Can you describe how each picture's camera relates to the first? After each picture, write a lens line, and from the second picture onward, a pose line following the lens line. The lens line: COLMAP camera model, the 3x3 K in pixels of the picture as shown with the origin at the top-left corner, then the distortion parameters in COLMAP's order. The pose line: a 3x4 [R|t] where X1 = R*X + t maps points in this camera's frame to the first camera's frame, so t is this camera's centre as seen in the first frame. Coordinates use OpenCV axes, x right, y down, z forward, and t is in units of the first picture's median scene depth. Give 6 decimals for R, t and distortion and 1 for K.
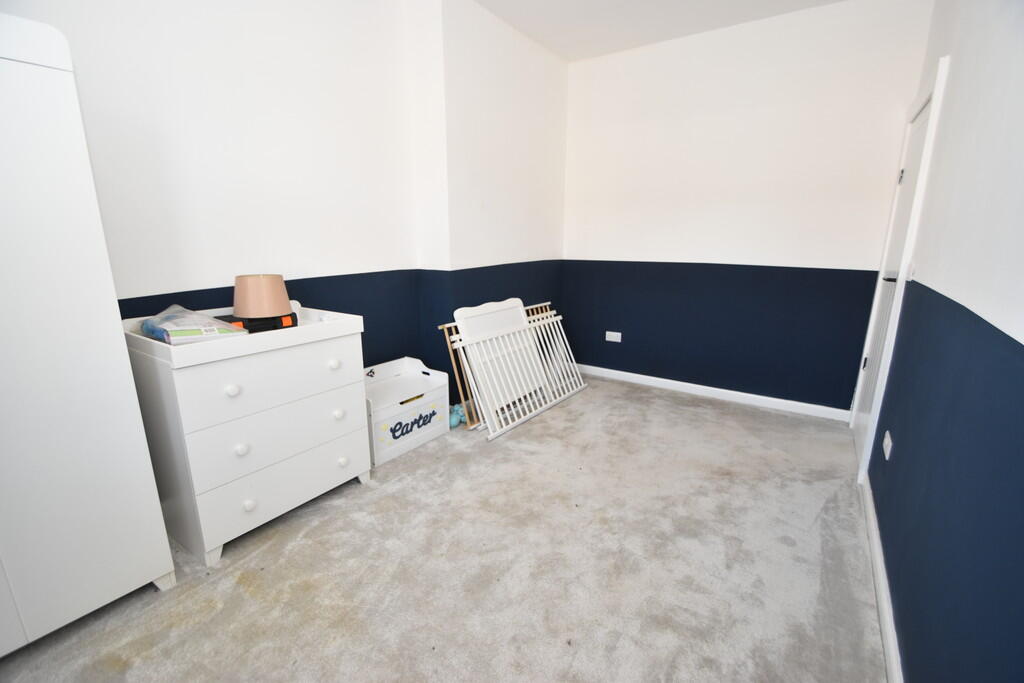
lens RADIAL K [[442.2, 0, 512.4], [0, 442.2, 344.0], [0, 0, 1]] dist [0.003803, 0.000217]
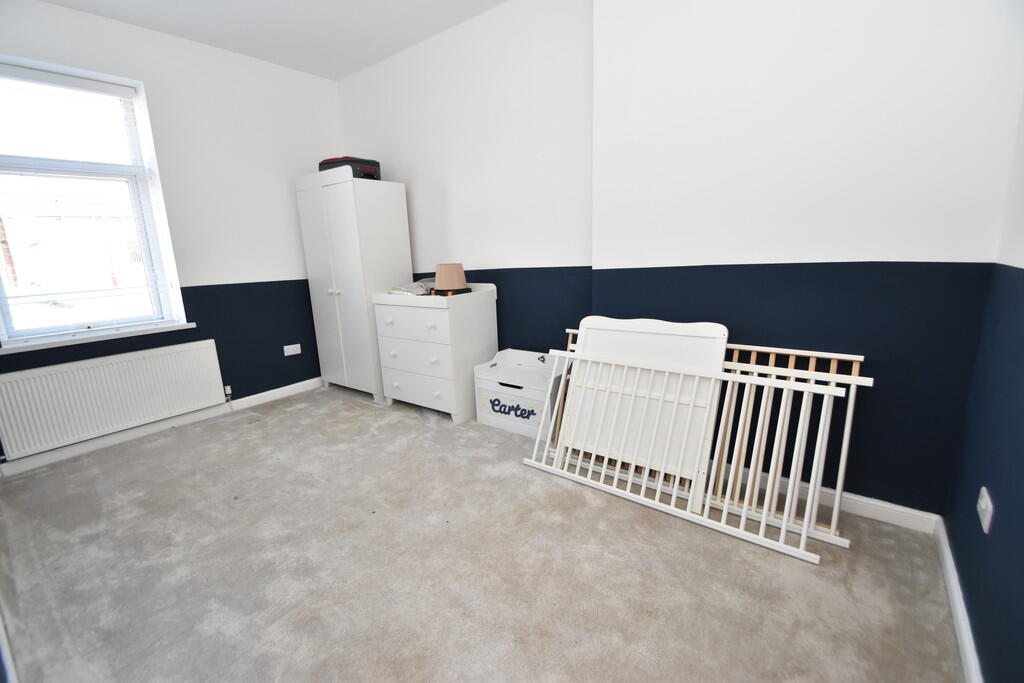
lens RADIAL K [[442.2, 0, 513.3], [0, 442.2, 340.3], [0, 0, 1]] dist [0.003803, 0.000217]
pose [[-0.038585, 0.224140, -0.973793, 0.765103], [-0.178589, 0.957282, 0.227416, -0.217996], [0.983167, 0.182684, 0.003092, 0.962248]]
